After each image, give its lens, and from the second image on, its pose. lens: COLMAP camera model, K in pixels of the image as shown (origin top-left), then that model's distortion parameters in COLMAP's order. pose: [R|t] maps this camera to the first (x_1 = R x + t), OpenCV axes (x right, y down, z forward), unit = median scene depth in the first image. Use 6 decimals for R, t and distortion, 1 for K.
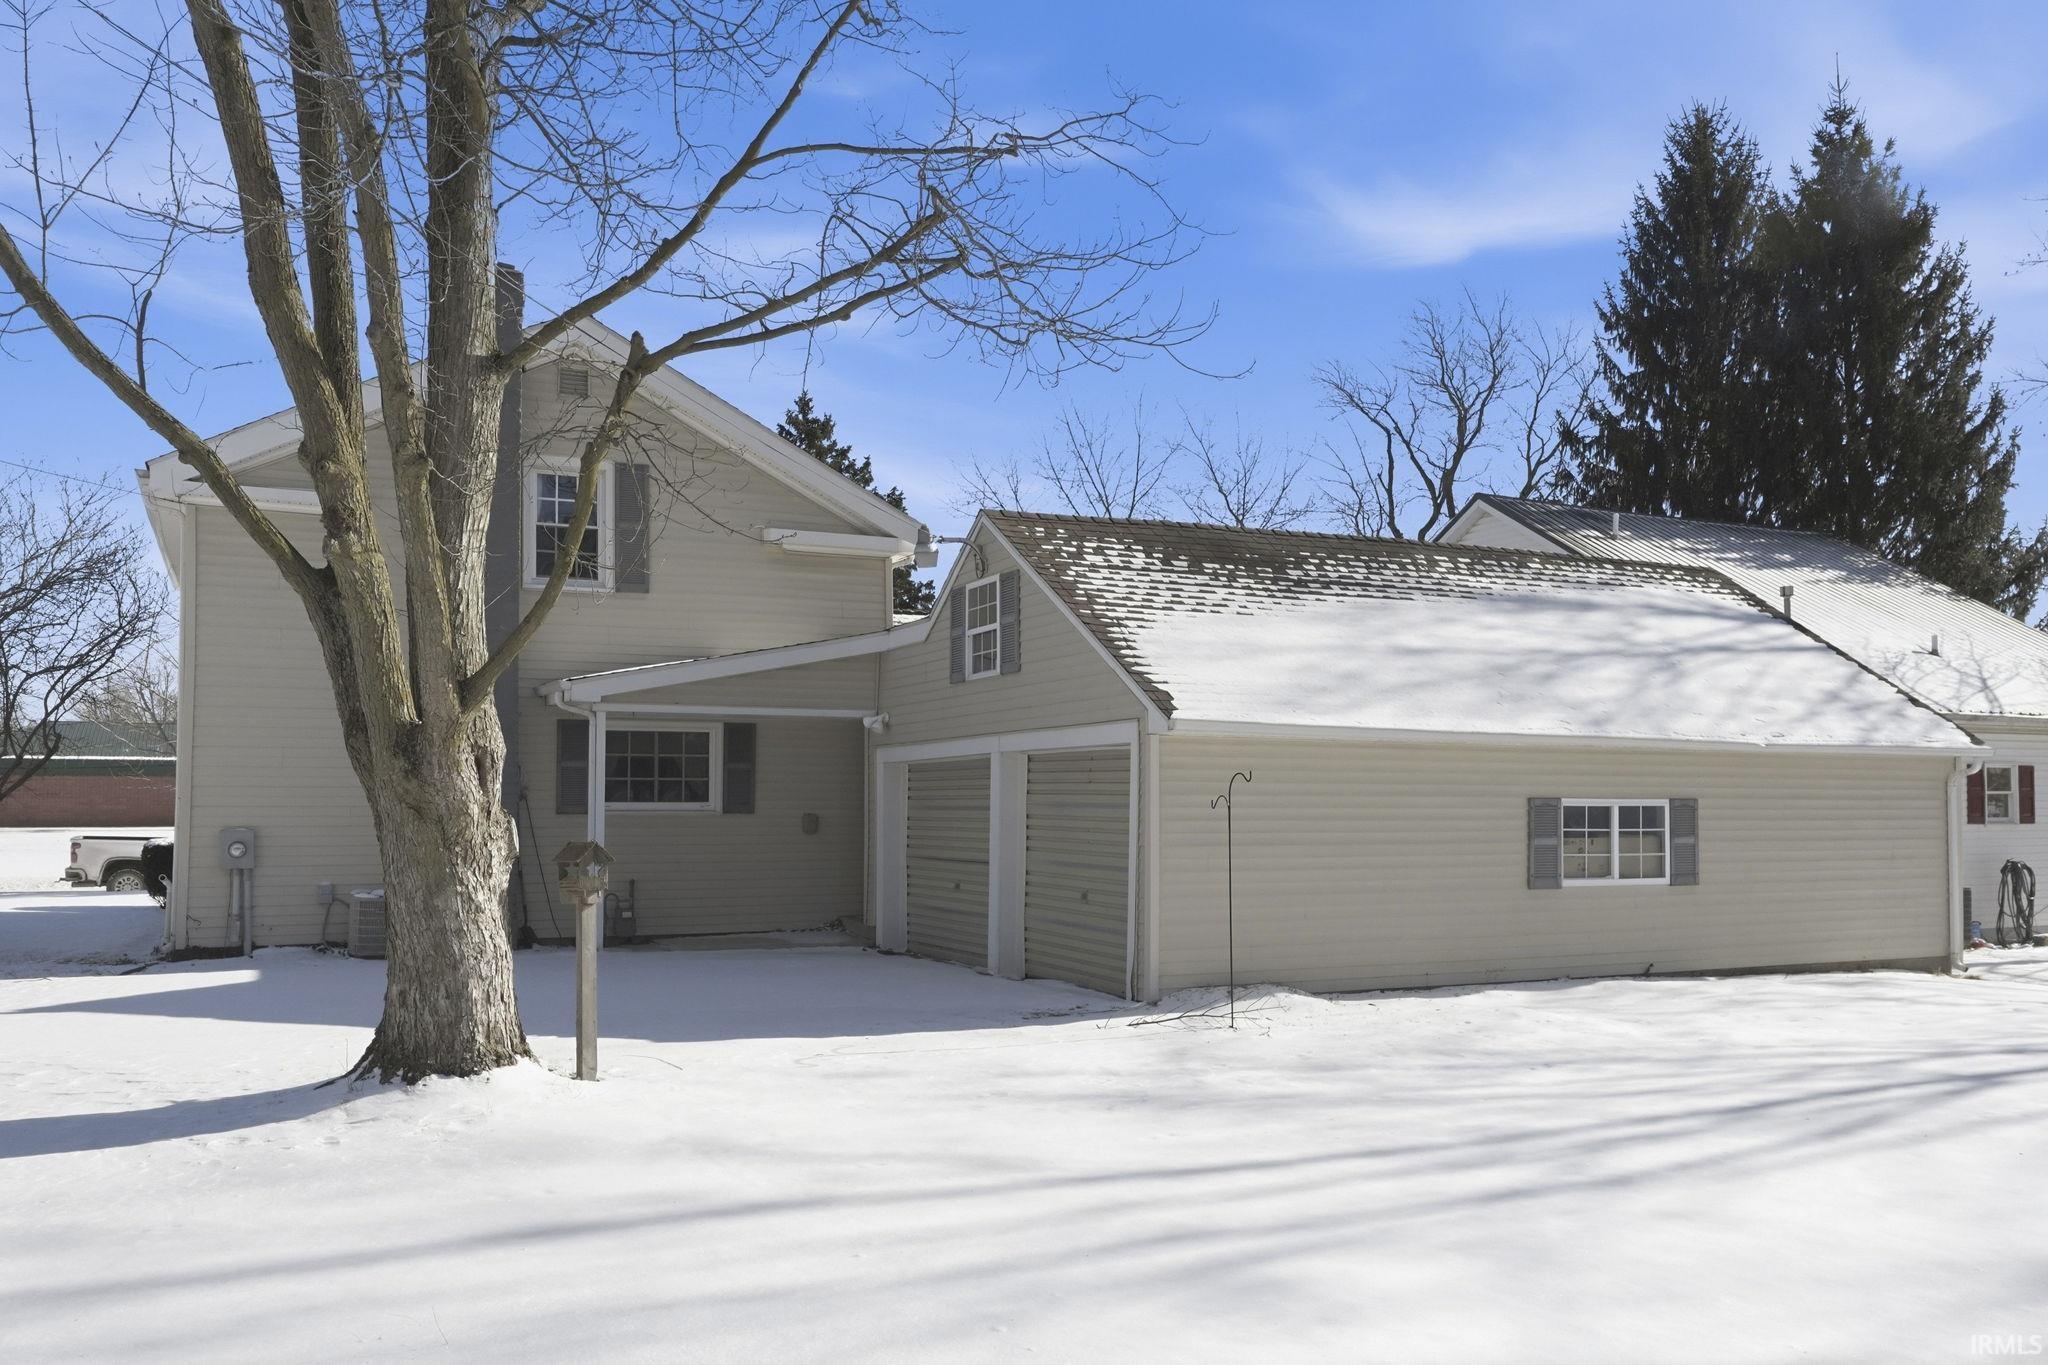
lens RADIAL K [[1602.1, 0, 1024.0], [0, 1602.1, 682.5], [0, 0, 1]] dist [-0.004938, -0.000928]
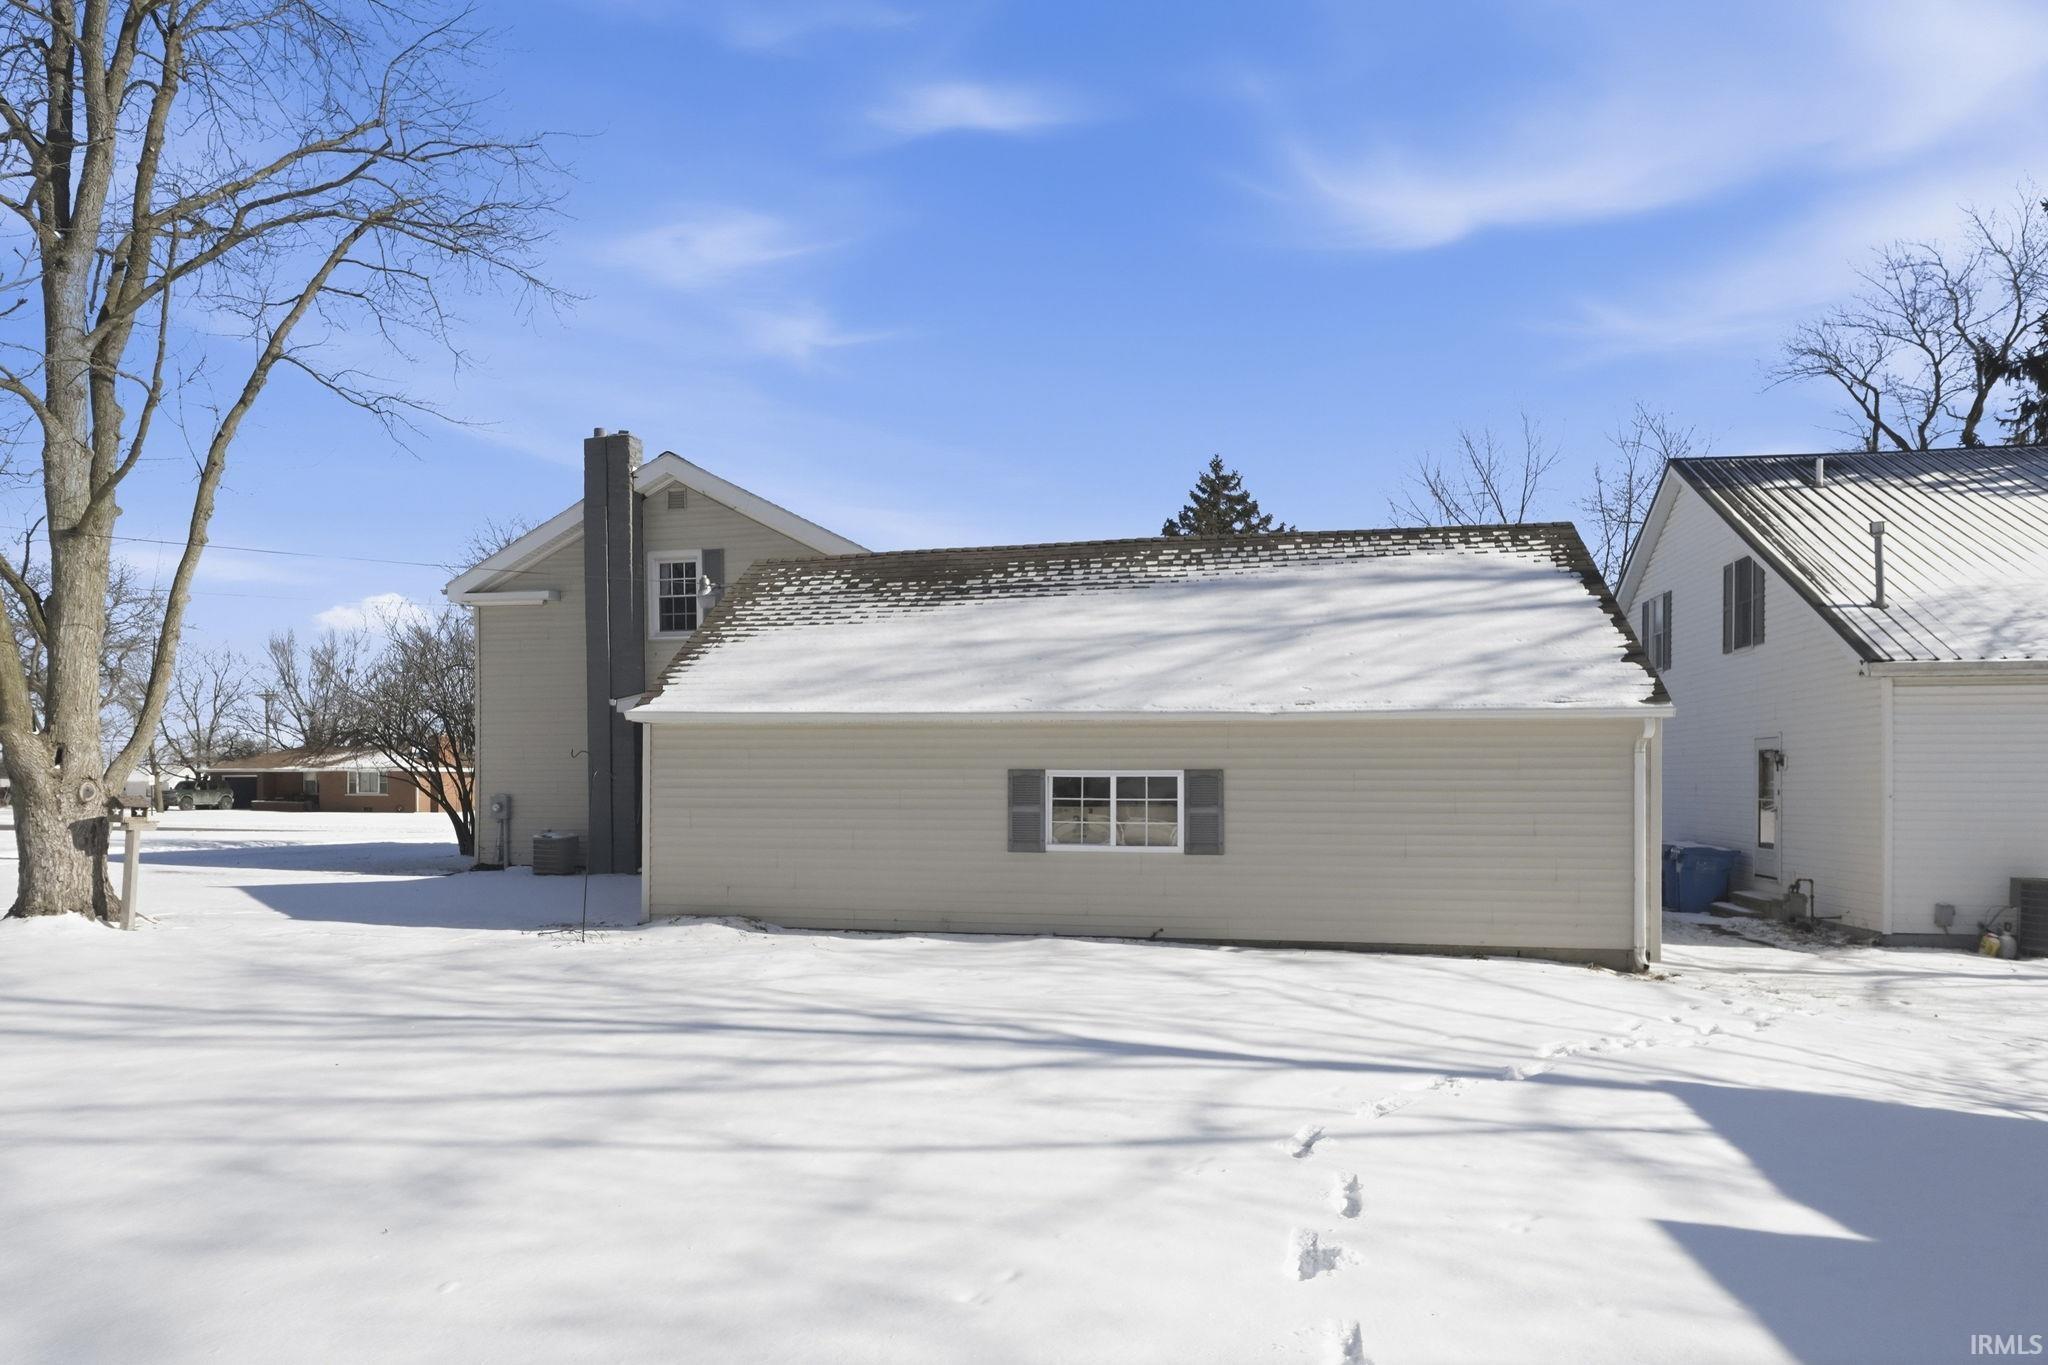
lens RADIAL K [[1253.5, 0, 1023.4], [0, 1253.5, 739.7], [0, 0, 1]] dist [-0.006048, 0.001316]
pose [[0.795657, -0.023524, -0.605291, 0.802396], [0.045460, 0.998747, 0.020943, 0.031778], [0.604040, -0.044180, 0.795729, 0.298945]]
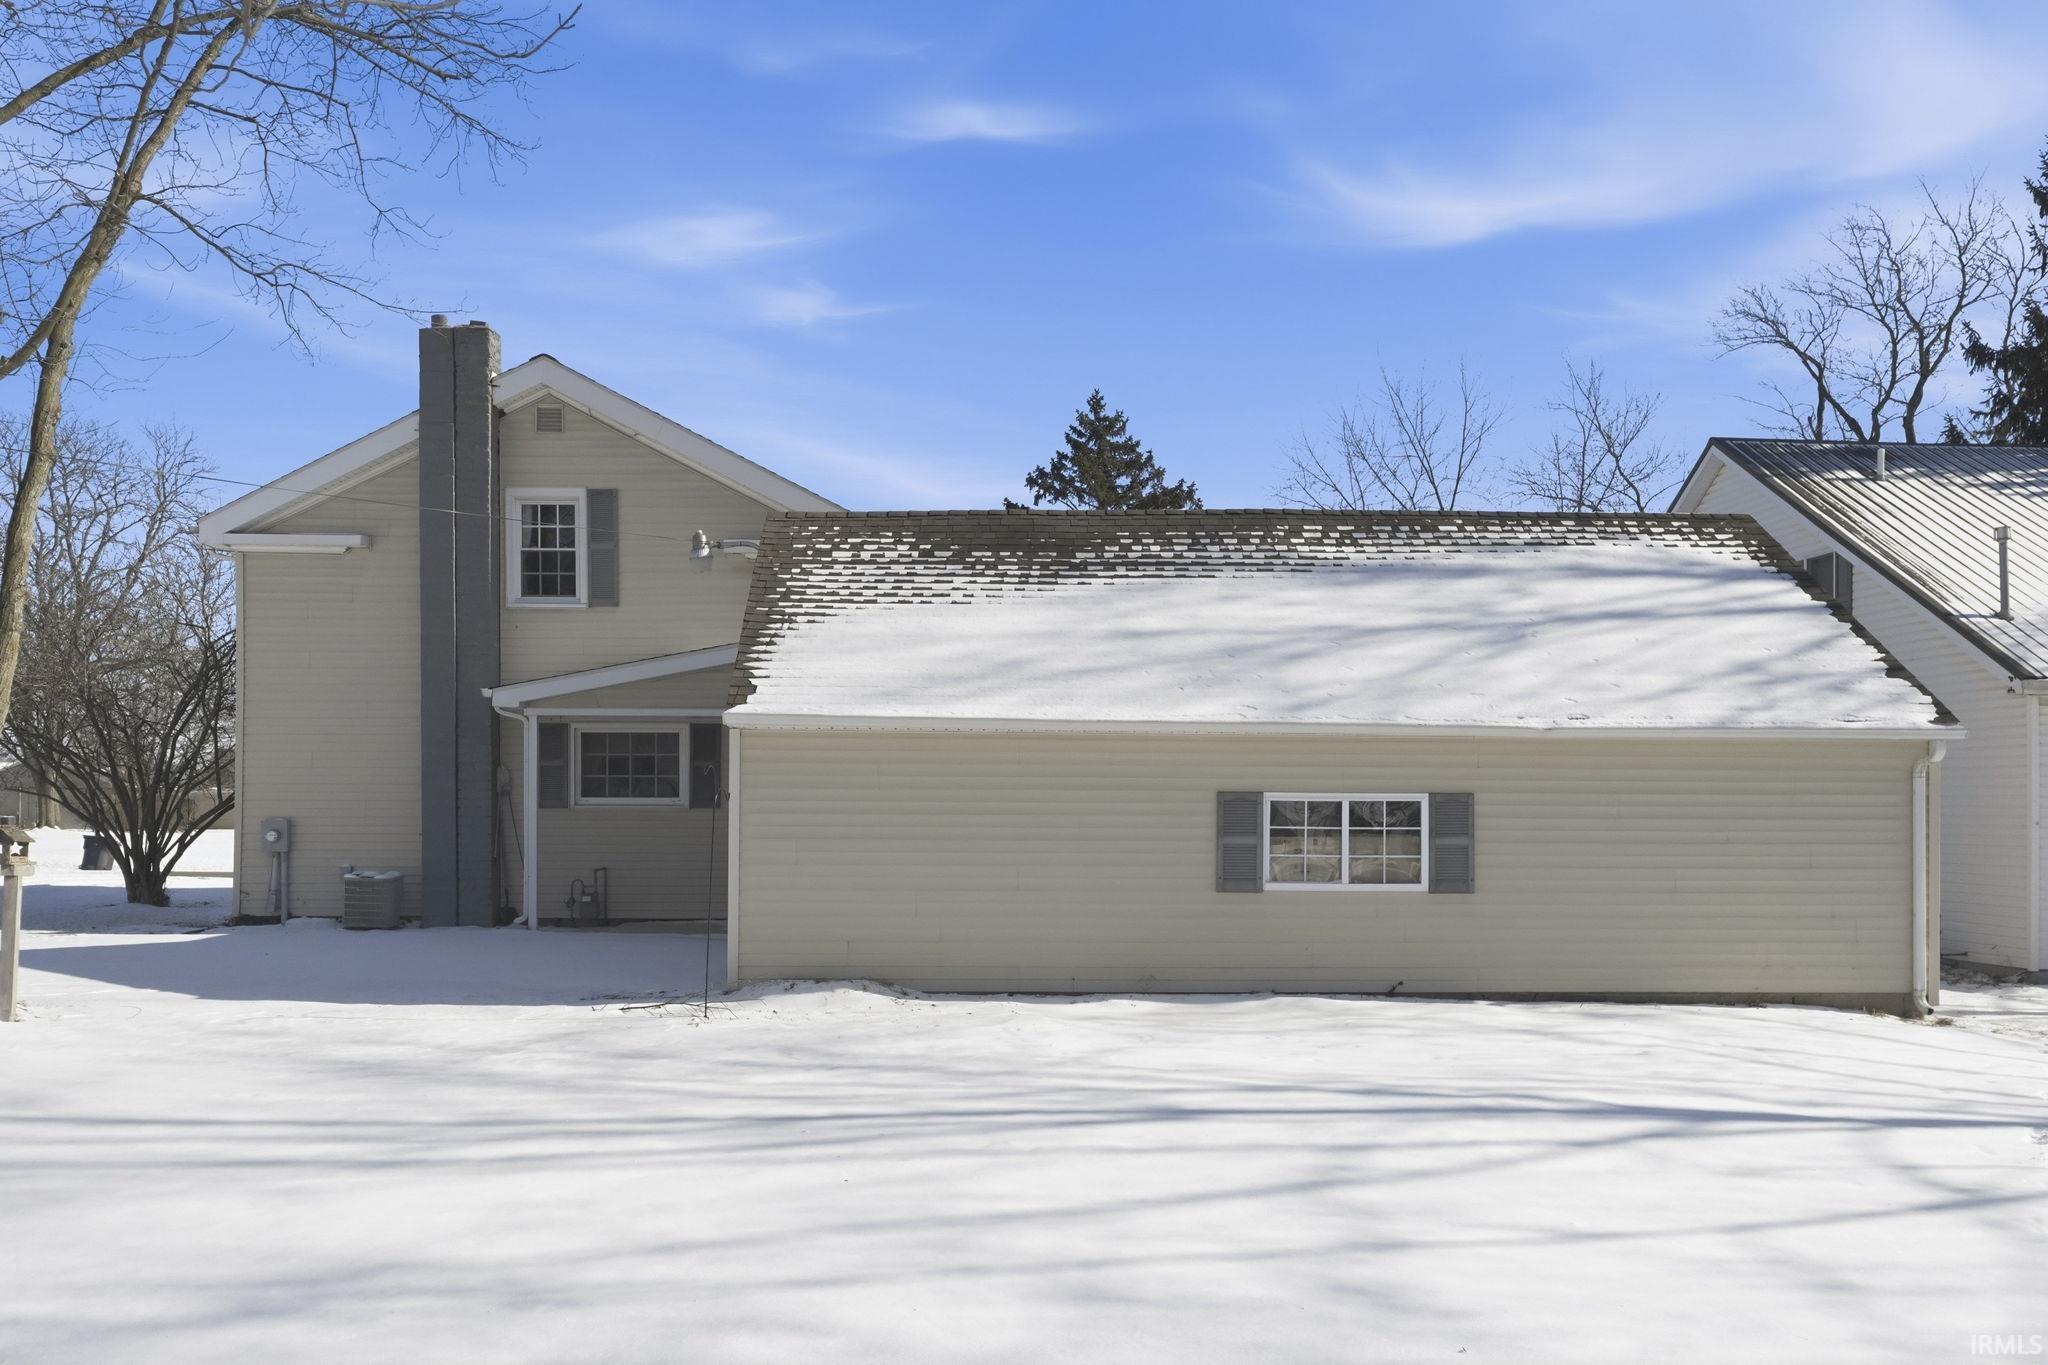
lens RADIAL K [[1640.5, 0, 1028.8], [0, 1640.5, 718.0], [0, 0, 1]] dist [-0.006219, -0.007124]
pose [[0.916901, -0.018705, -0.398677, 0.555515], [0.027423, 0.999493, 0.016175, 0.011781], [0.398172, -0.025764, 0.916949, 0.101534]]
